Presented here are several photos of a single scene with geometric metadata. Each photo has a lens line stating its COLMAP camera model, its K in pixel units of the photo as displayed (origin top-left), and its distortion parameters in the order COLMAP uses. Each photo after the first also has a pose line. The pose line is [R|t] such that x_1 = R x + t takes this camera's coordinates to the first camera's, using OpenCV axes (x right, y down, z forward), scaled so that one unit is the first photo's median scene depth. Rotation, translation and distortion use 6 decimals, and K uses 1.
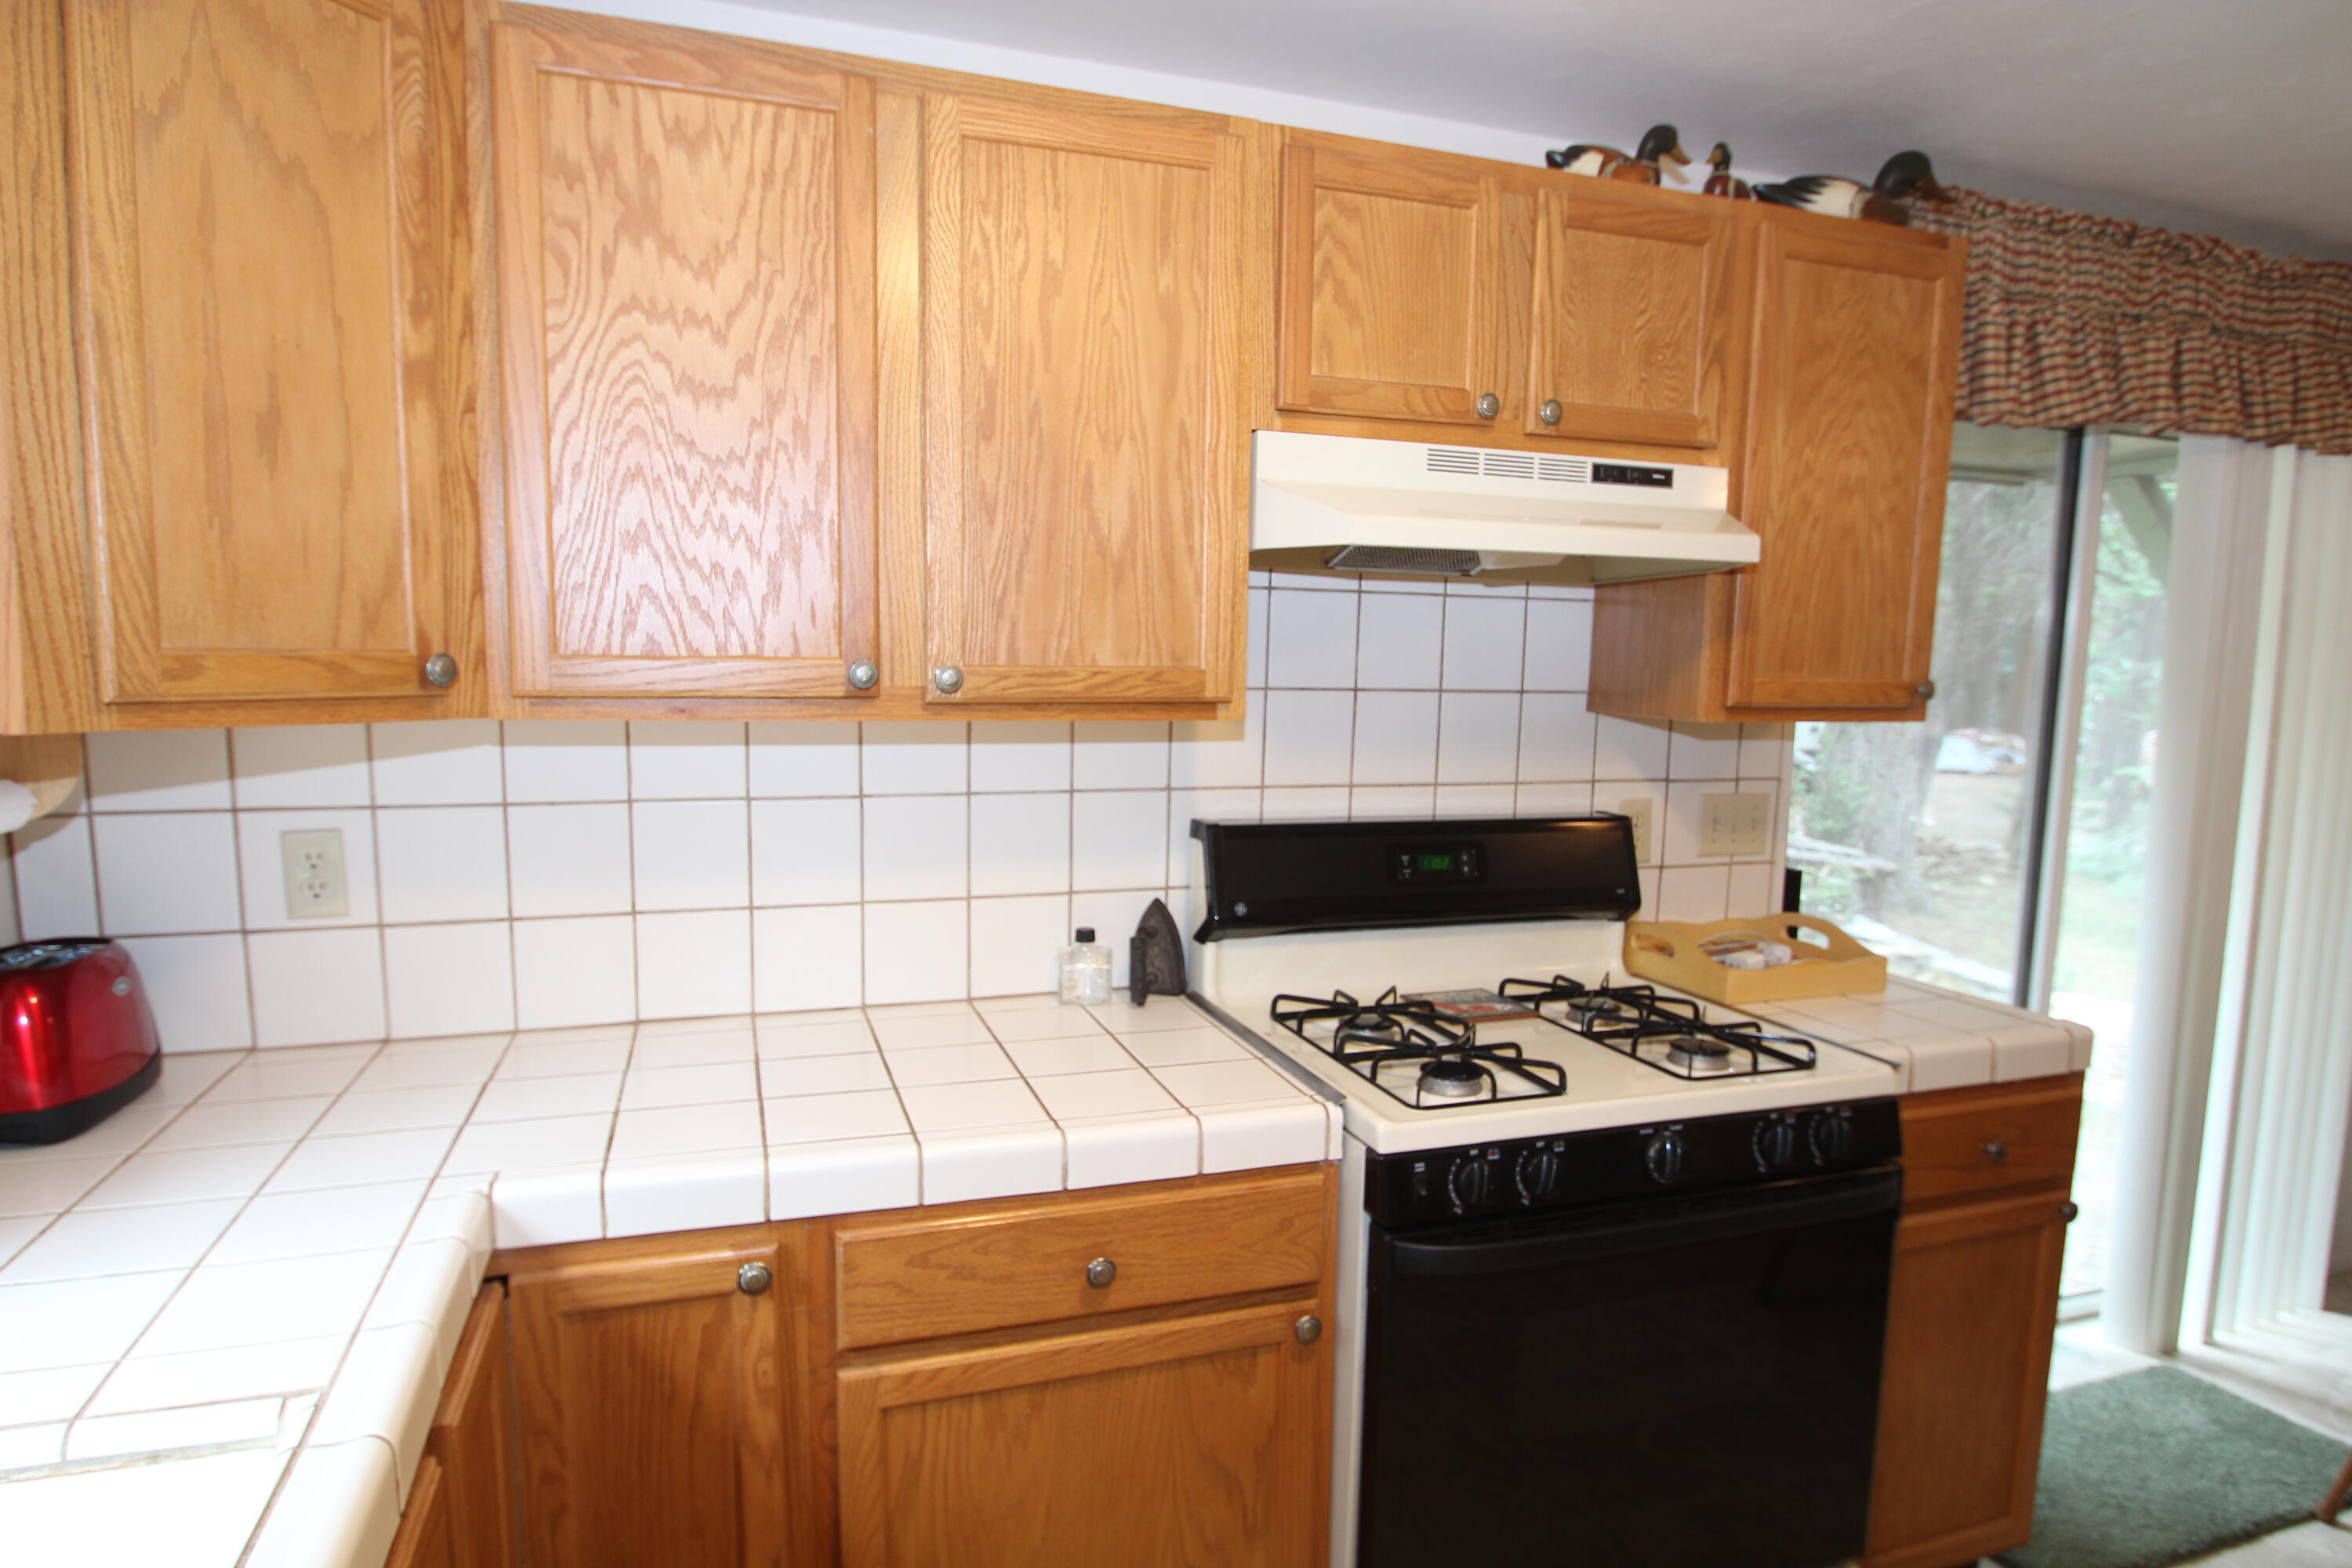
lens RADIAL K [[1331.6, 0, 1148.8], [0, 1331.6, 805.9], [0, 0, 1]] dist [-0.015998, -0.008798]
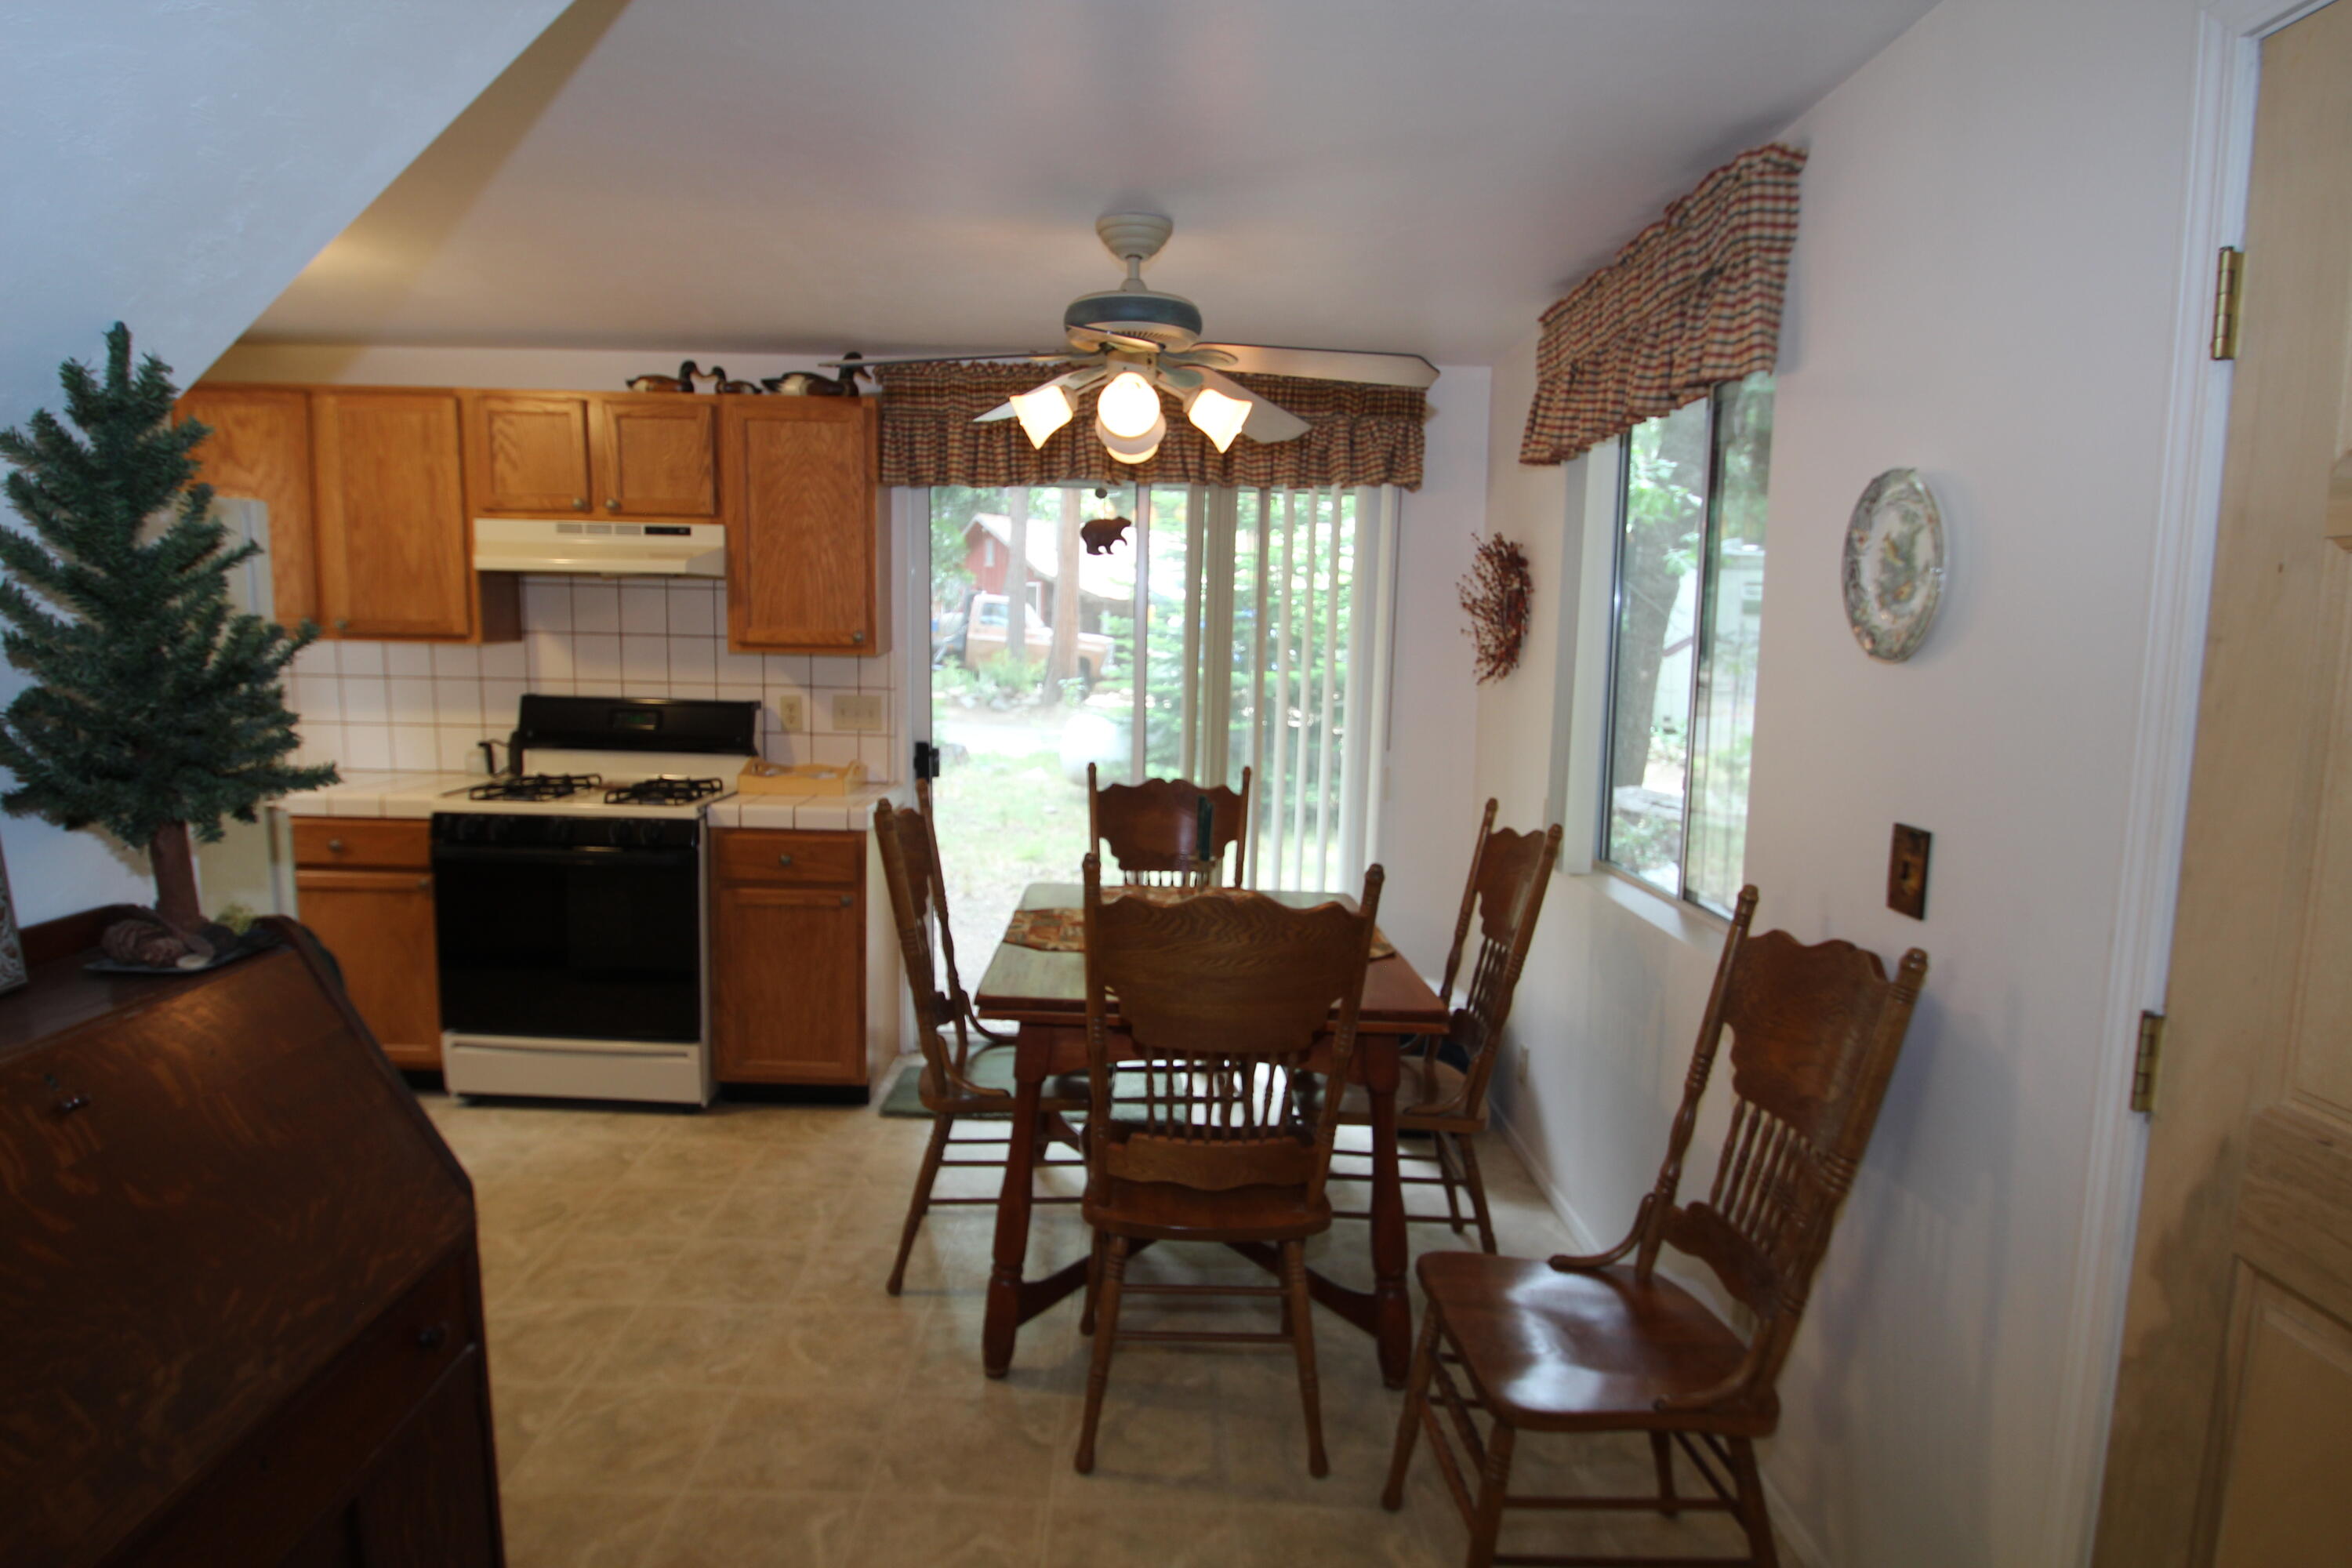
lens RADIAL K [[1331.6, 0, 1148.8], [0, 1331.6, 805.9], [0, 0, 1]] dist [-0.015998, -0.008798]
pose [[0.948590, 0.050164, -0.312506, 1.863354], [-0.045999, 0.998727, 0.020690, 0.113455], [0.313146, -0.005251, 0.949690, -0.800590]]
